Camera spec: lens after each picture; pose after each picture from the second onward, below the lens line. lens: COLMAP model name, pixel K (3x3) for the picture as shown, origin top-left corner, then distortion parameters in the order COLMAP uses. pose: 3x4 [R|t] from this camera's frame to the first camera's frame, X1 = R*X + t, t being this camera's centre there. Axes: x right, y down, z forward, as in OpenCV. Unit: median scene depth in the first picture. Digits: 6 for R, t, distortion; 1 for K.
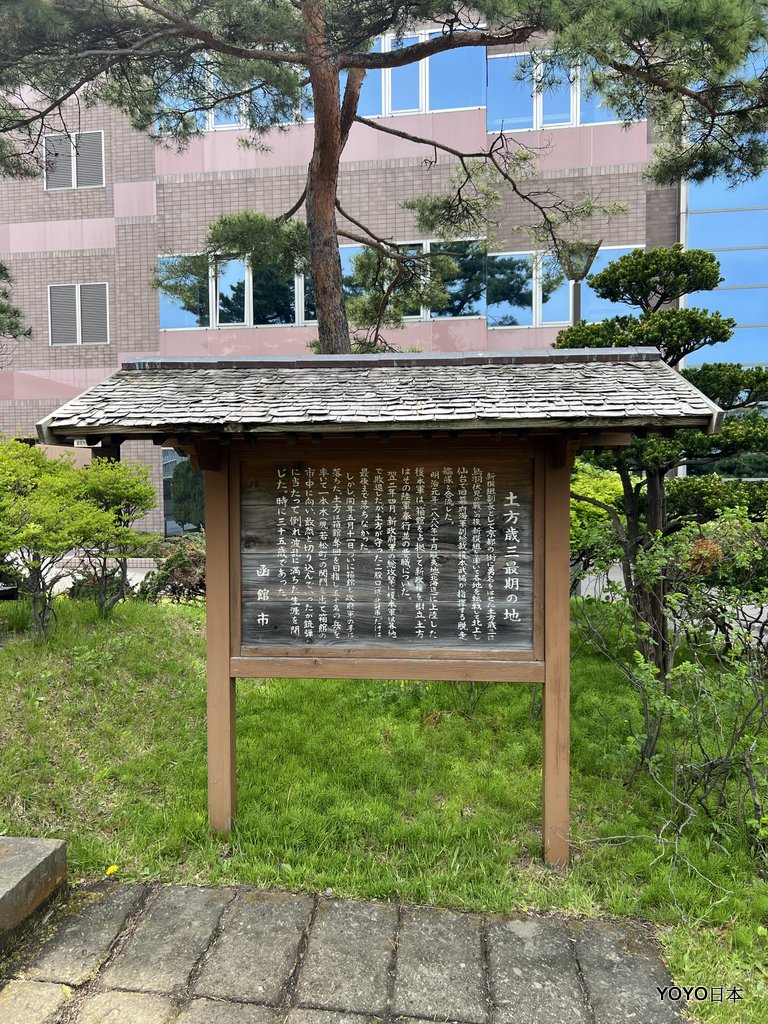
lens RADIAL K [[771.5, 0, 382.2], [0, 771.5, 508.1], [0, 0, 1]] dist [0.026389, -0.039628]
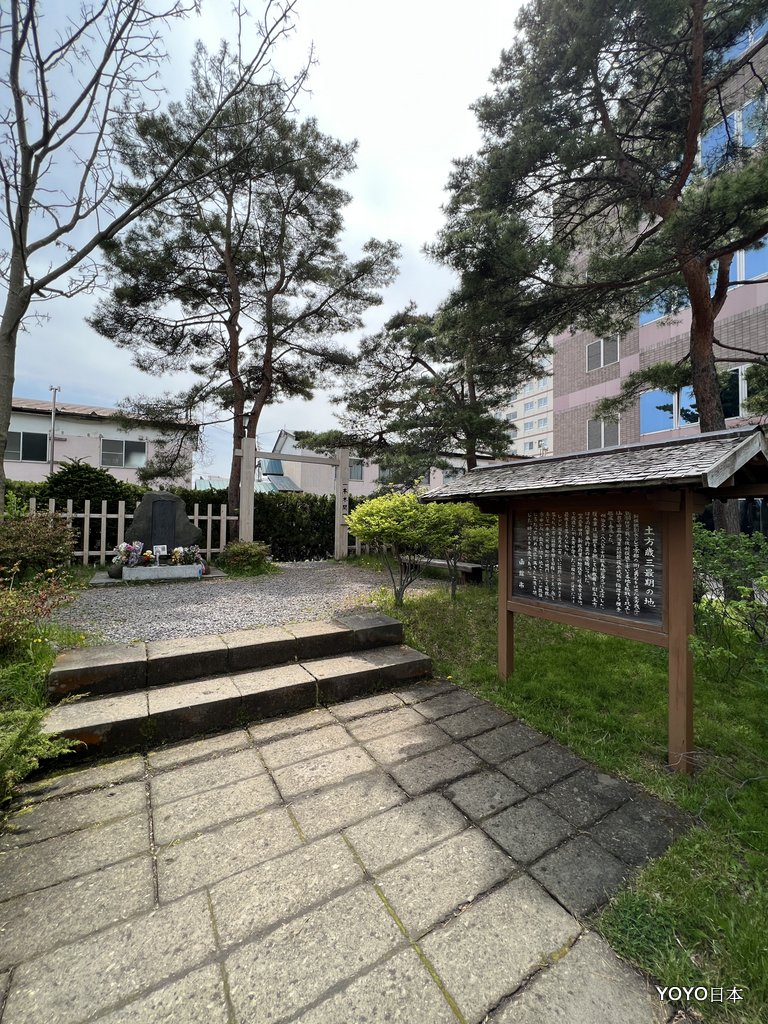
lens RADIAL K [[409.5, 0, 385.7], [0, 409.5, 516.8], [0, 0, 1]] dist [-0.021371, -0.000249]
pose [[0.598287, 0.000189, -0.801282, 0.515344], [-0.040370, 0.998737, -0.029907, 0.007653], [0.800264, 0.050241, 0.597539, 0.042311]]
